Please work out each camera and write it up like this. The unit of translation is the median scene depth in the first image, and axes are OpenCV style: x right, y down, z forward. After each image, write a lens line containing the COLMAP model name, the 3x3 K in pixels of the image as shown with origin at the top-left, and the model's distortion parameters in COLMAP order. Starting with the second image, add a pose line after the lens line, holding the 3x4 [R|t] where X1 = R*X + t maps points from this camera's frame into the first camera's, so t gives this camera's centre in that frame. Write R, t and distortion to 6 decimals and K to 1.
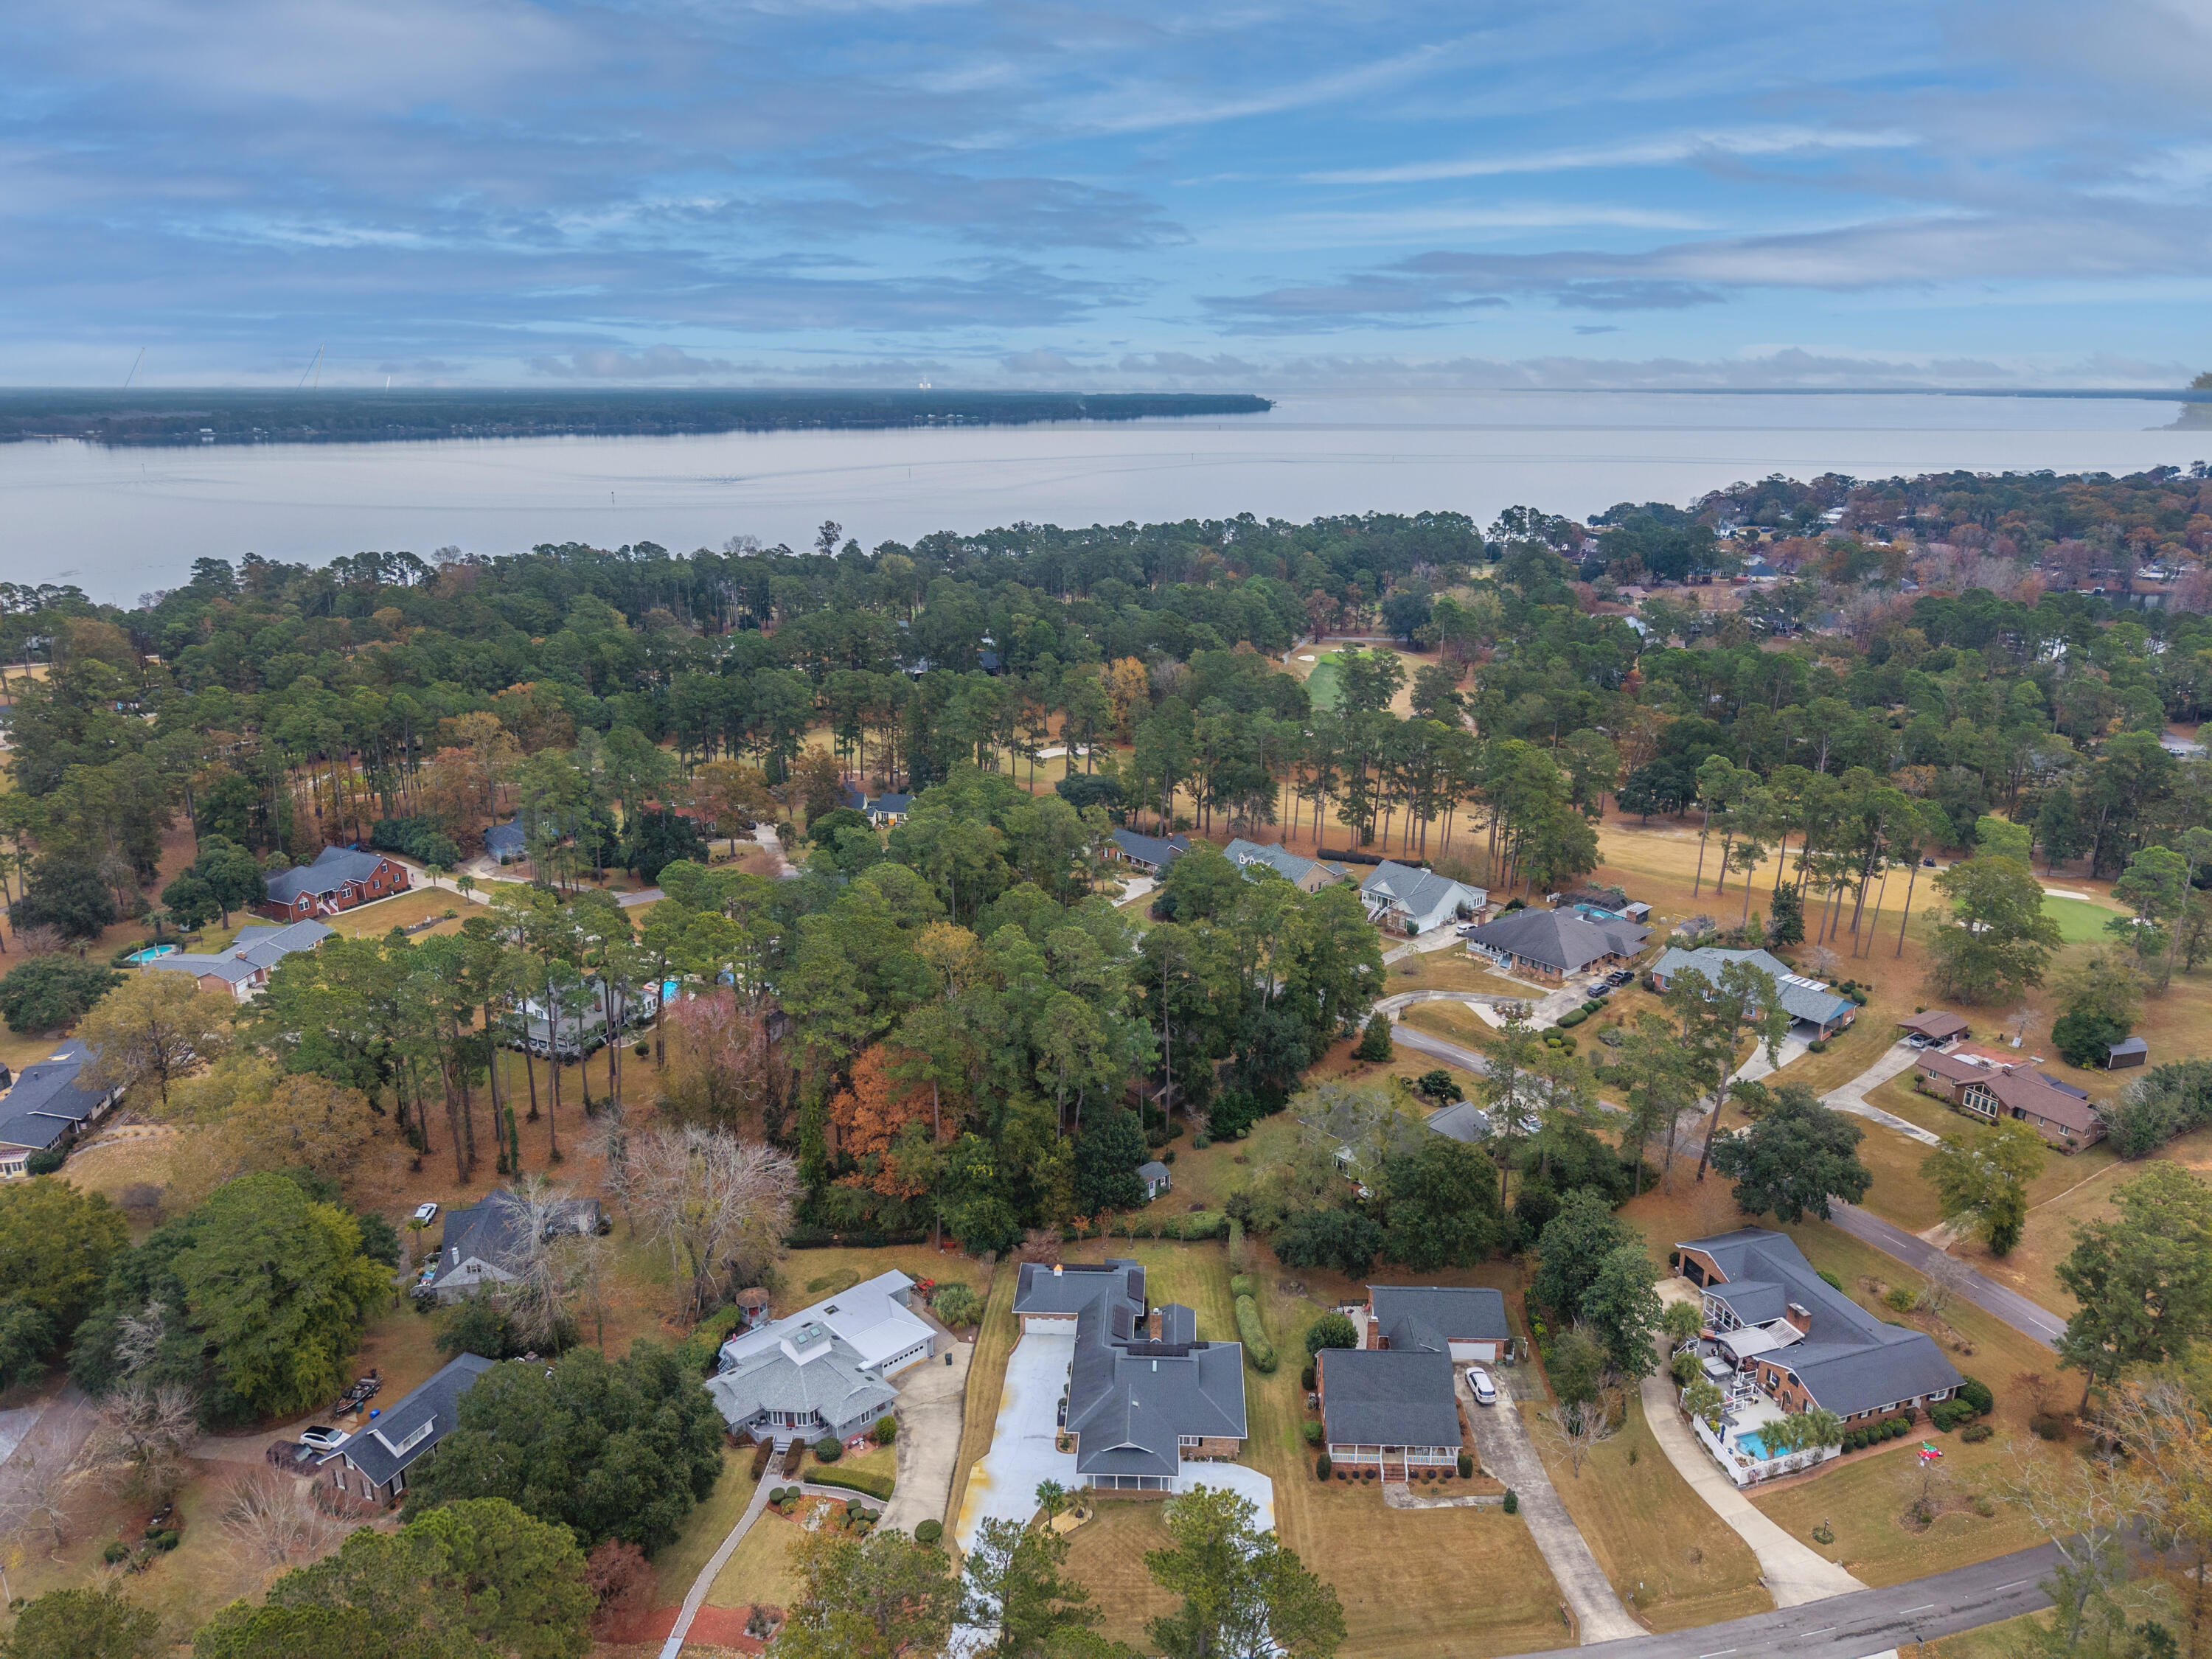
lens RADIAL K [[1482.8, 0, 1101.4], [0, 1482.8, 865.6], [0, 0, 1]] dist [0.057196, -0.075812]
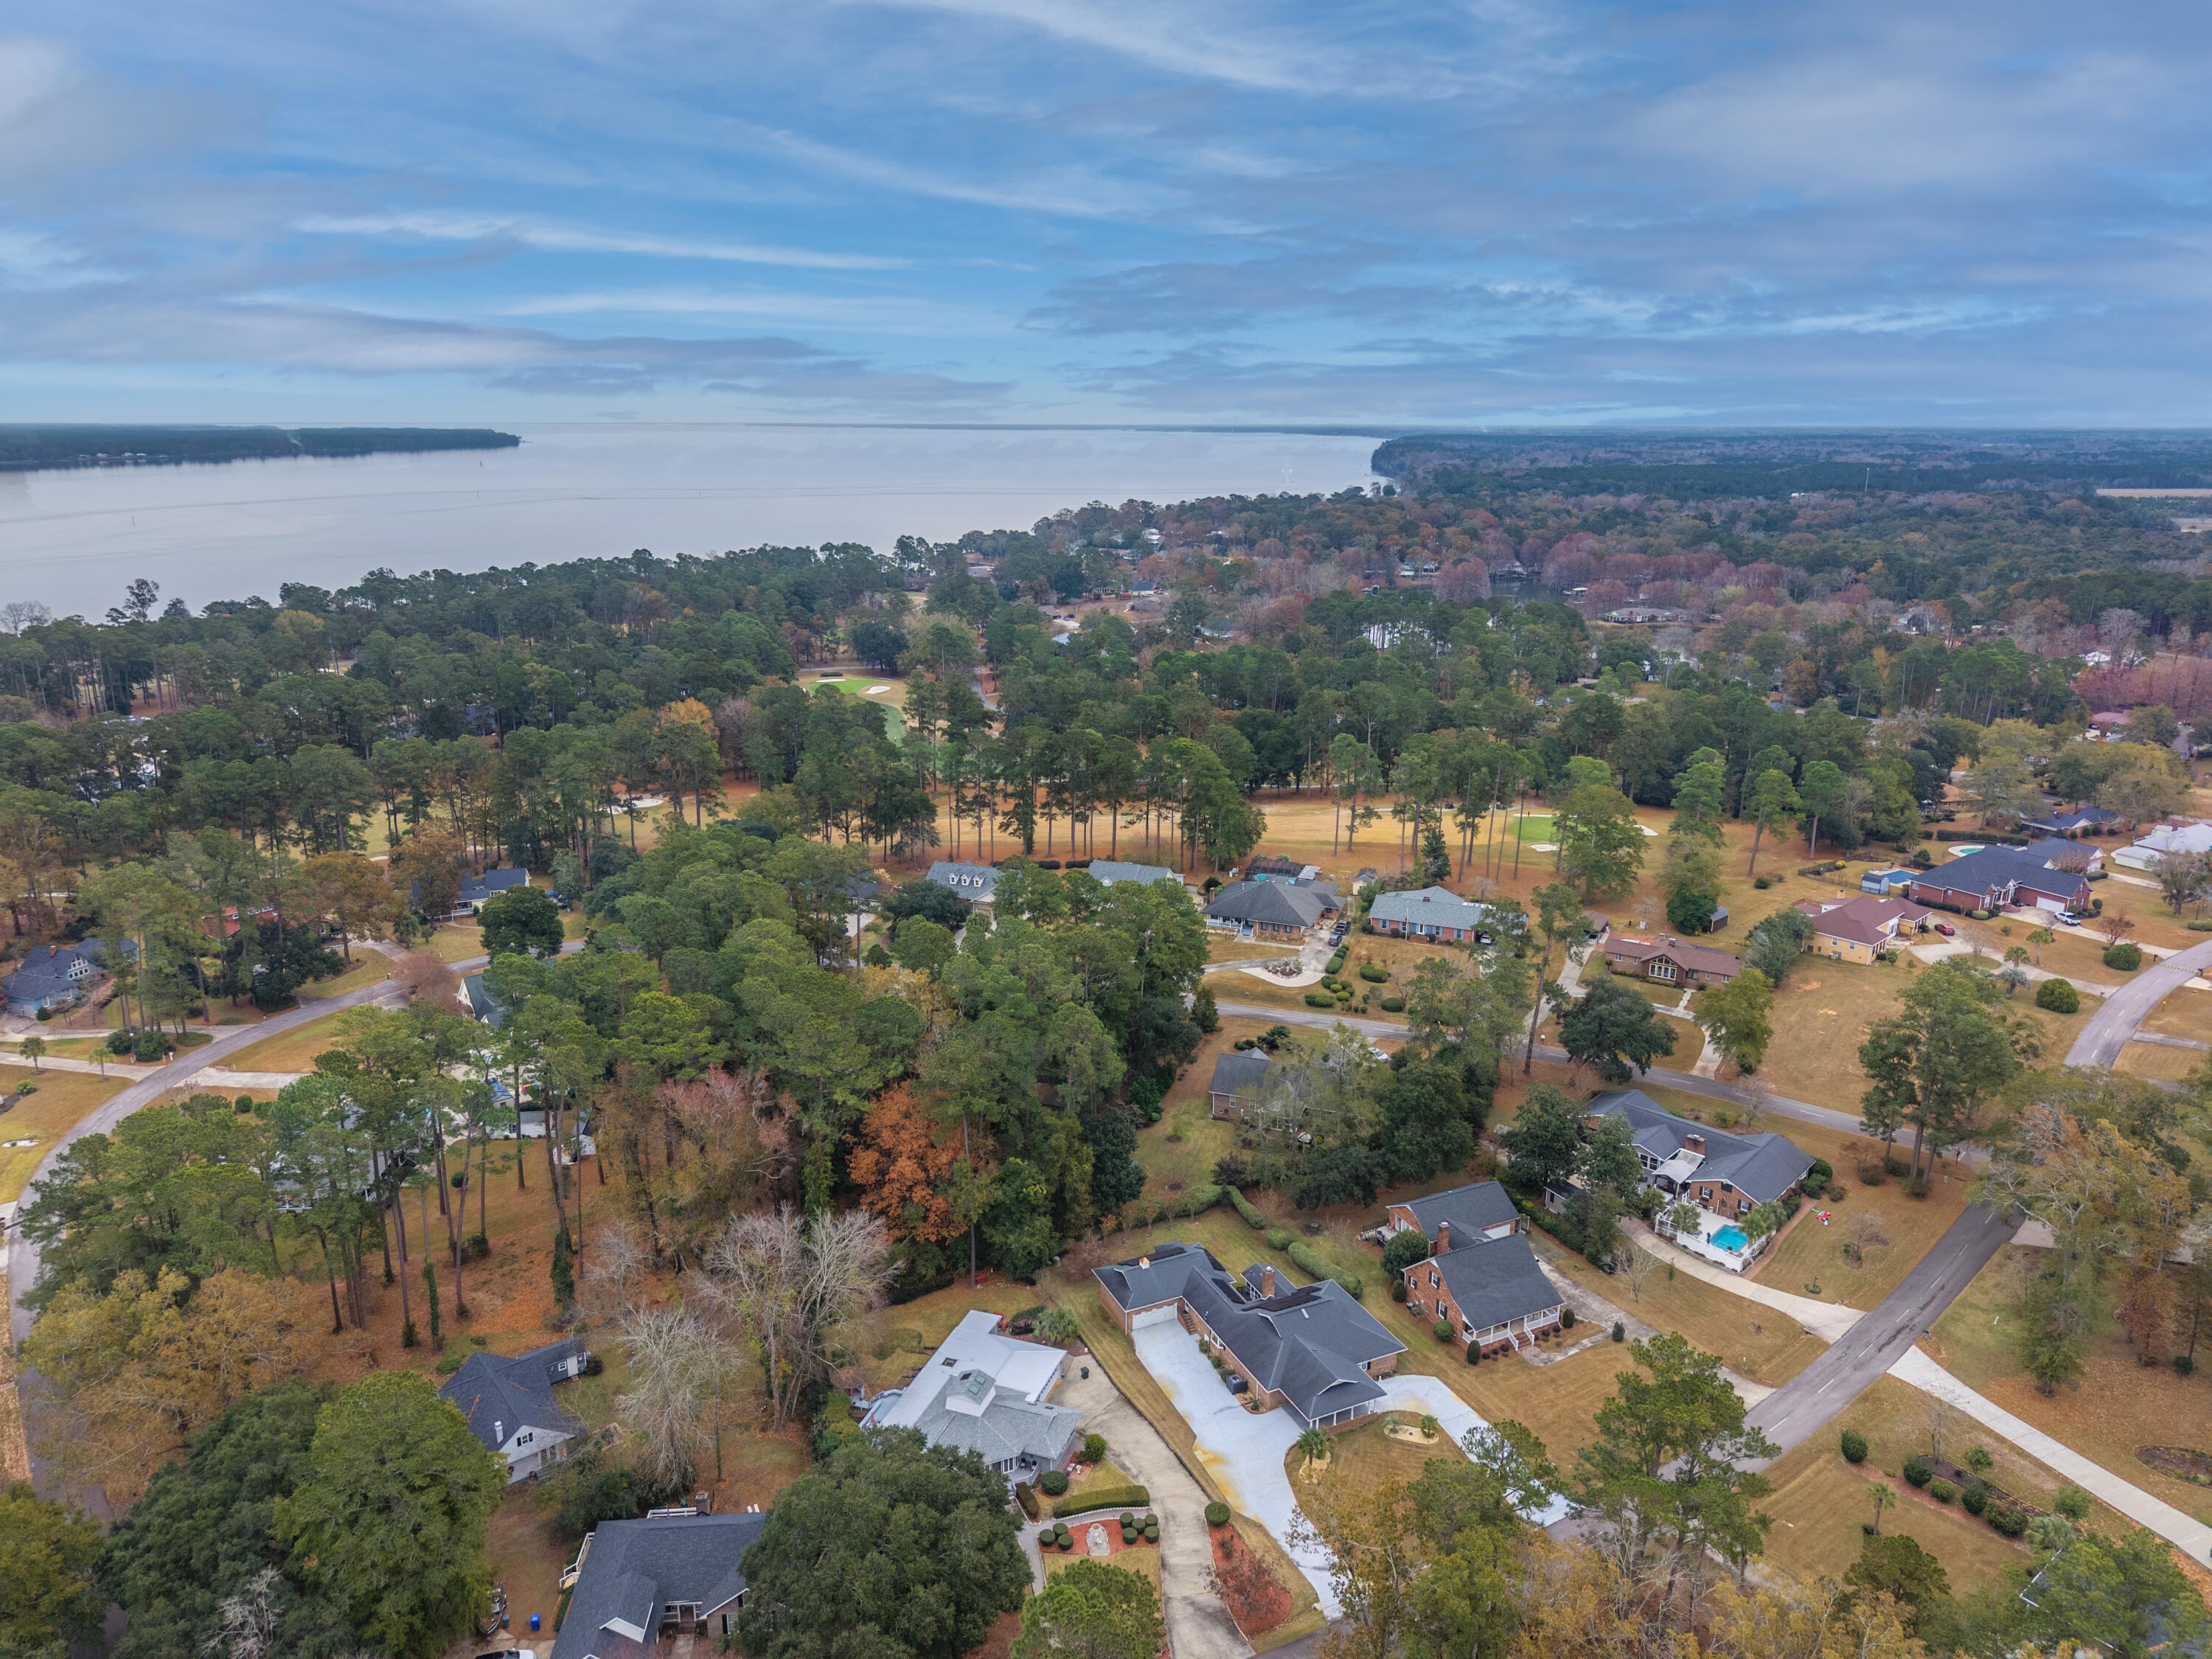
lens RADIAL K [[1495.5, 0, 1106.0], [0, 1495.5, 829.5], [0, 0, 1]] dist [0.042888, -0.065797]
pose [[0.884092, -0.122624, 0.450938, -0.501098], [0.143030, 0.989654, -0.011303, -0.020660], [-0.444887, 0.074490, 0.892484, 0.055108]]
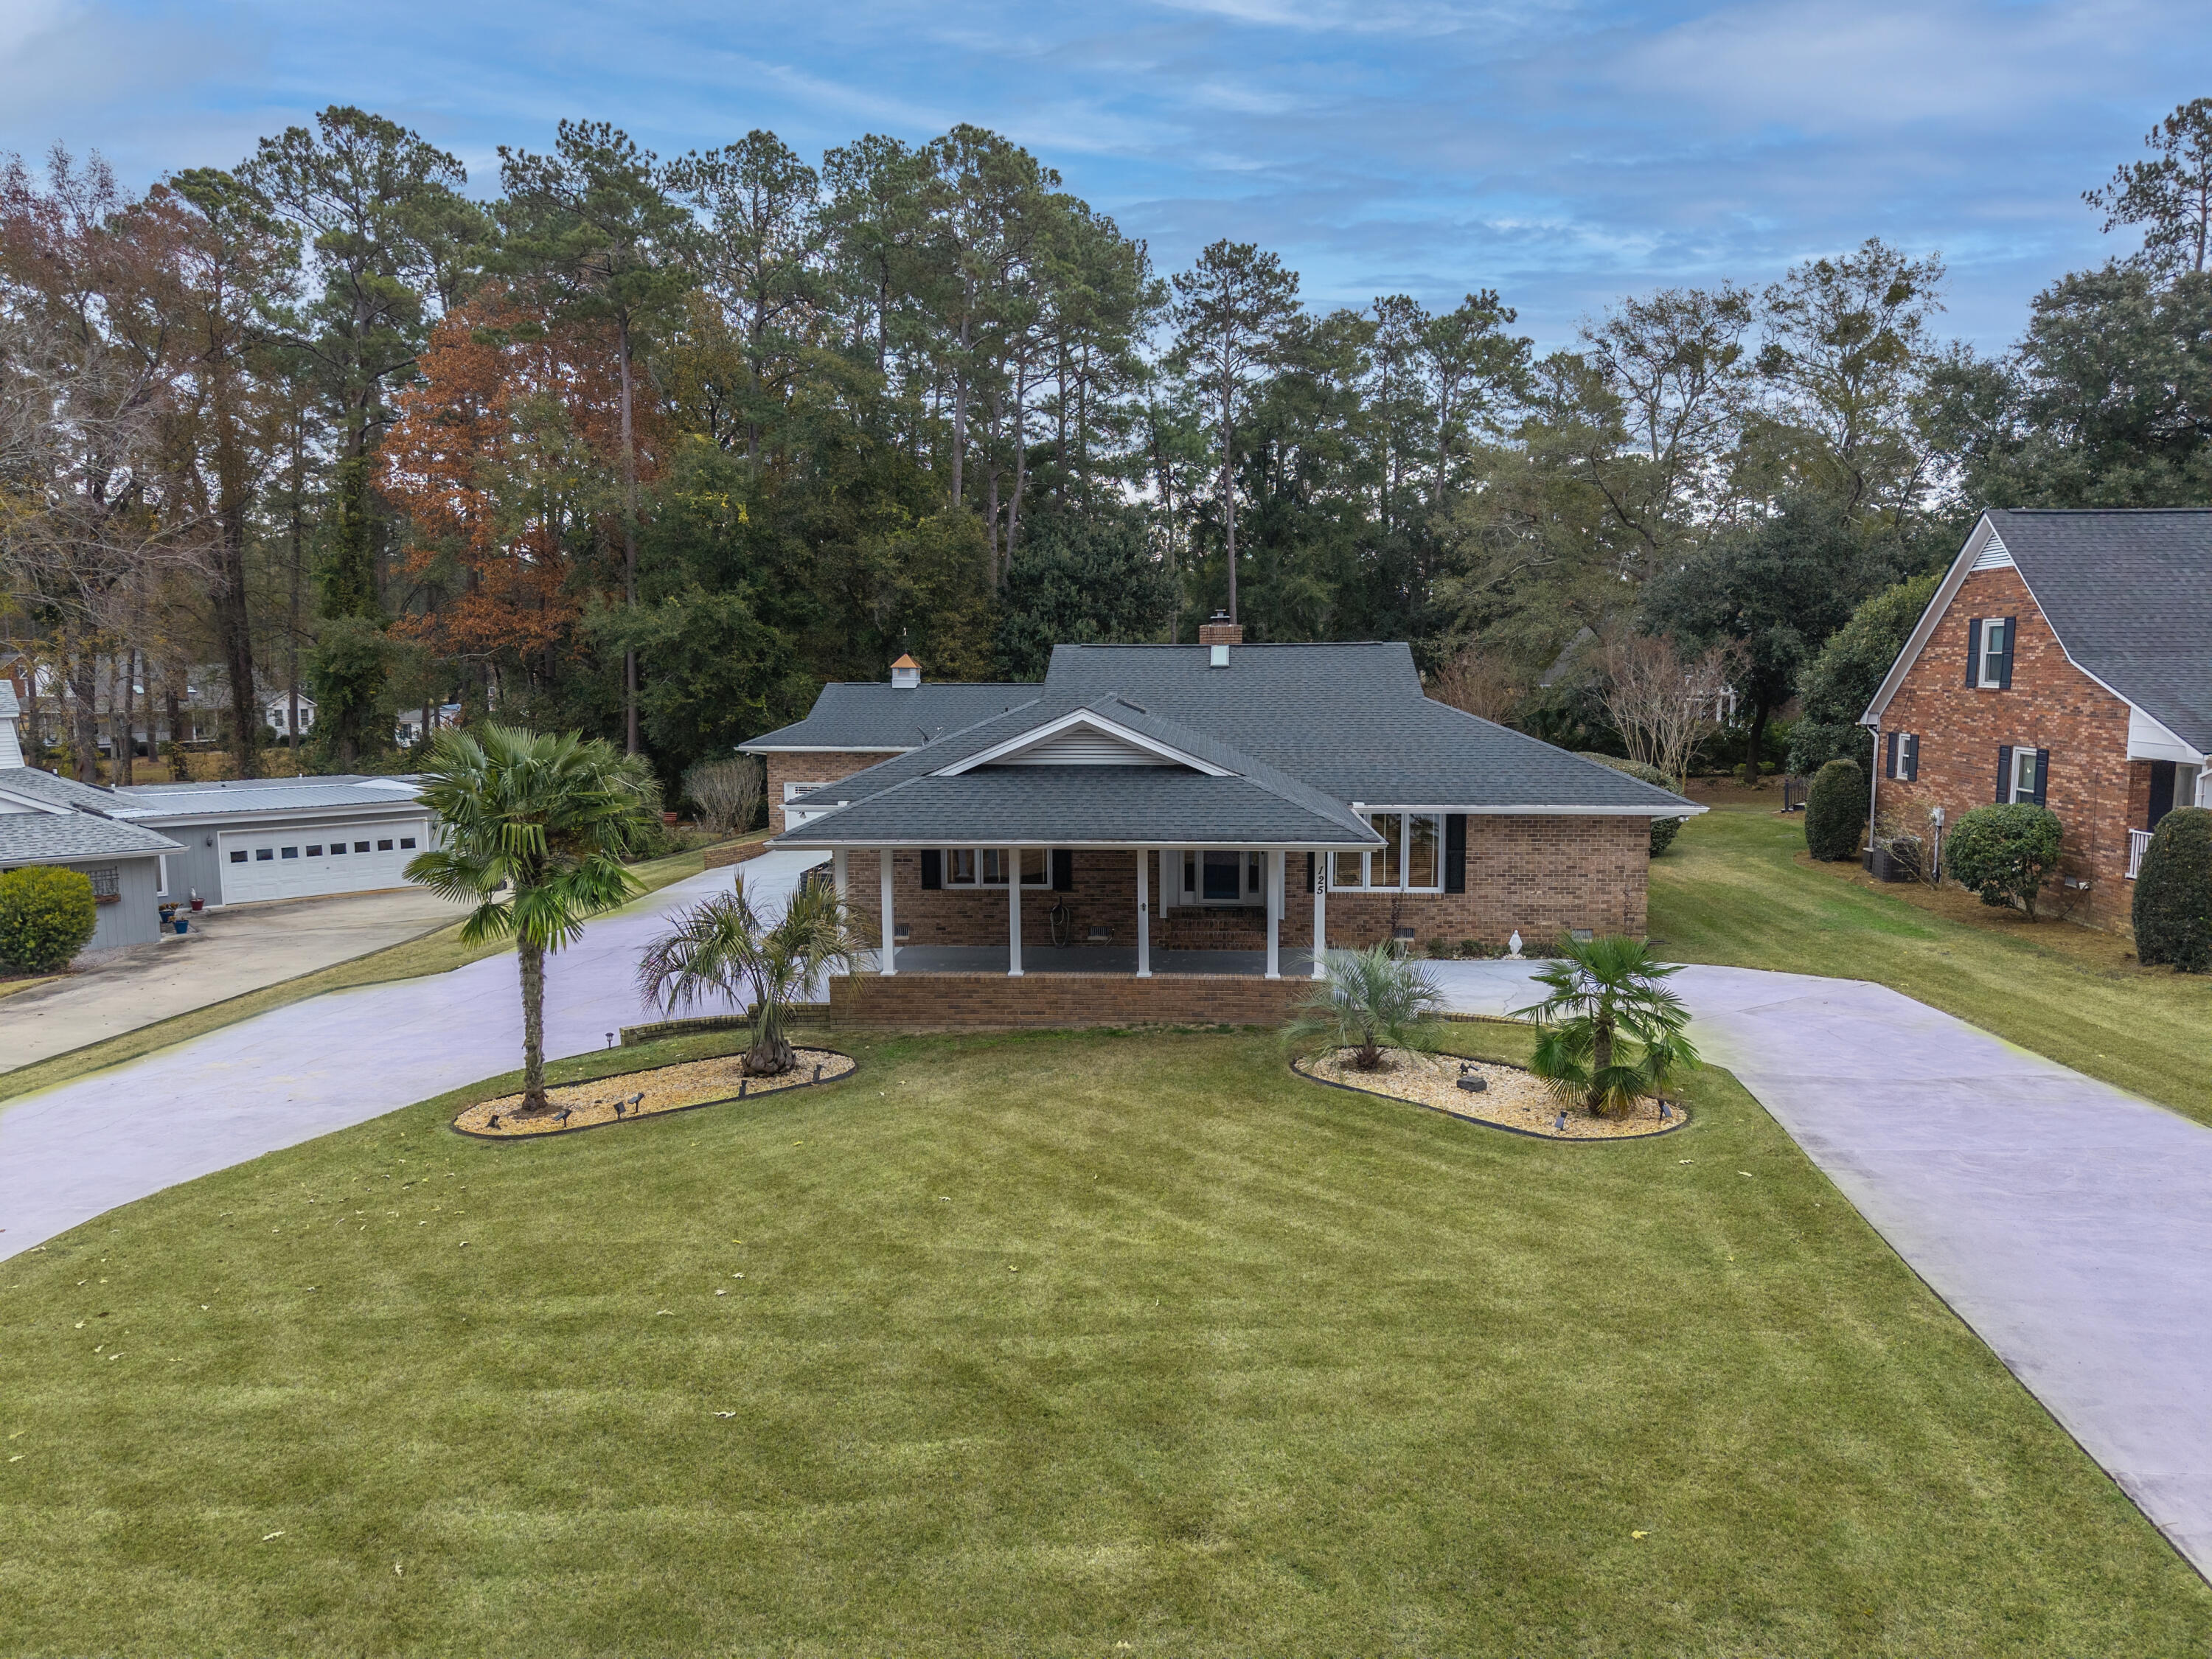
lens RADIAL K [[1484.2, 0, 1106.0], [0, 1484.2, 829.5], [0, 0, 1]] dist [0.007790, -0.004371]
pose [[0.999752, 0.004243, -0.021882, 0.021079], [-0.008576, 0.979365, -0.201917, 0.376585], [0.020574, 0.202055, 0.979158, 0.718032]]
